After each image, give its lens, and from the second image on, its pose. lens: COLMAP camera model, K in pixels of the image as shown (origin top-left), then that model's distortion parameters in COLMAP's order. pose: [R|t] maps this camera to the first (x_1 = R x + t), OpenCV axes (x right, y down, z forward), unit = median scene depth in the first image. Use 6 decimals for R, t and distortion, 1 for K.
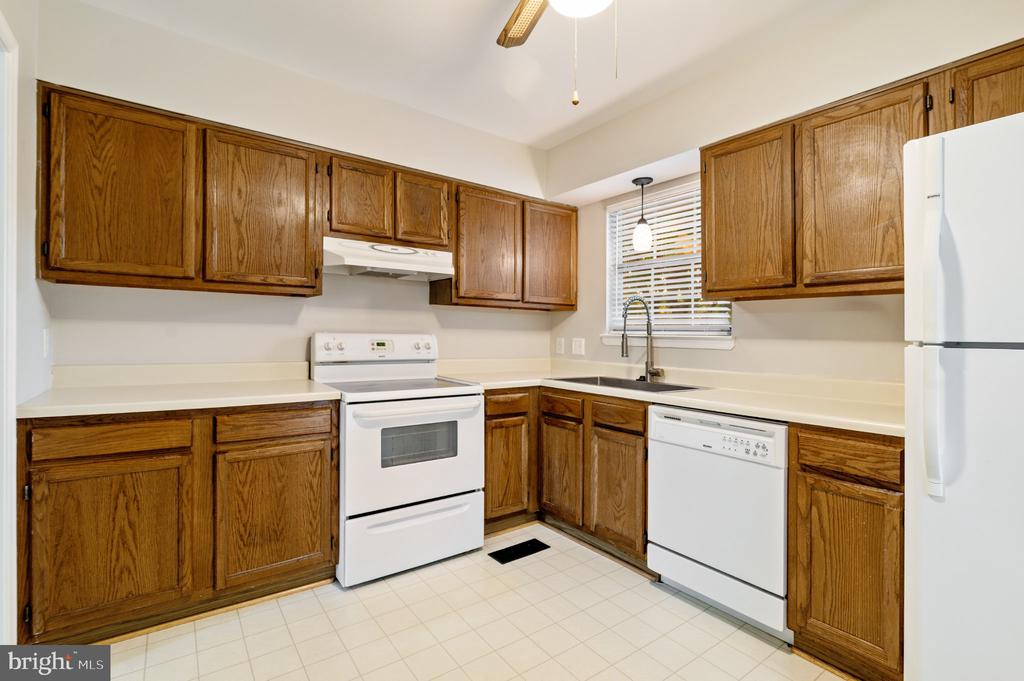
lens RADIAL K [[478.0, 0, 512.0], [0, 478.0, 340.5], [0, 0, 1]] dist [-0.001164, -0.000199]
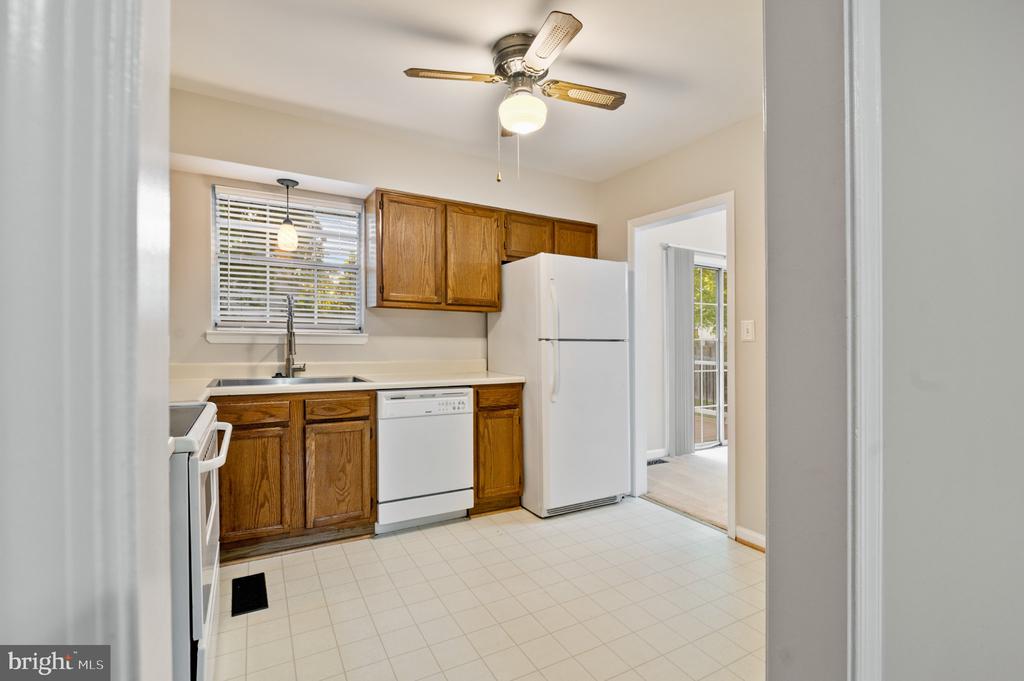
lens RADIAL K [[466.5, 0, 511.3], [0, 466.5, 330.6], [0, 0, 1]] dist [-0.000743, -0.000528]
pose [[0.126524, 0.000685, 0.991963, -0.853206], [-0.000976, 0.999999, -0.000566, -0.020661], [-0.991963, -0.000896, 0.126524, 0.513586]]
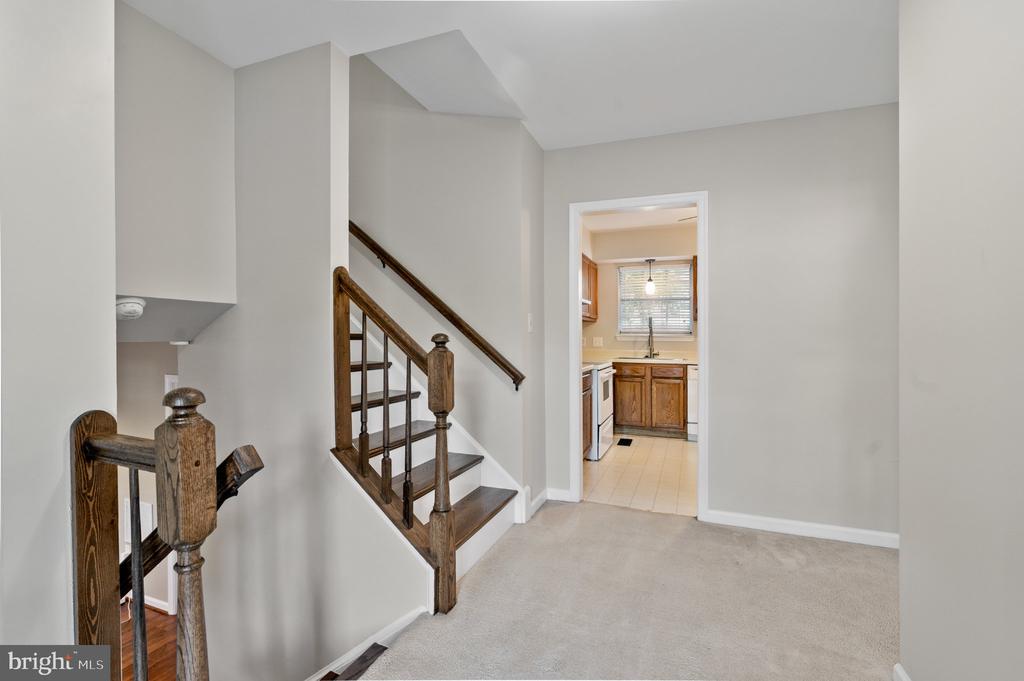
lens RADIAL K [[466.2, 0, 512.0], [0, 466.2, 340.5], [0, 0, 1]] dist [-0.000357, -0.000108]
pose [[0.840949, -0.004868, 0.541092, -1.692323], [0.002460, 0.999984, 0.005173, -0.002881], [-0.541108, -0.003019, 0.840948, -0.468038]]
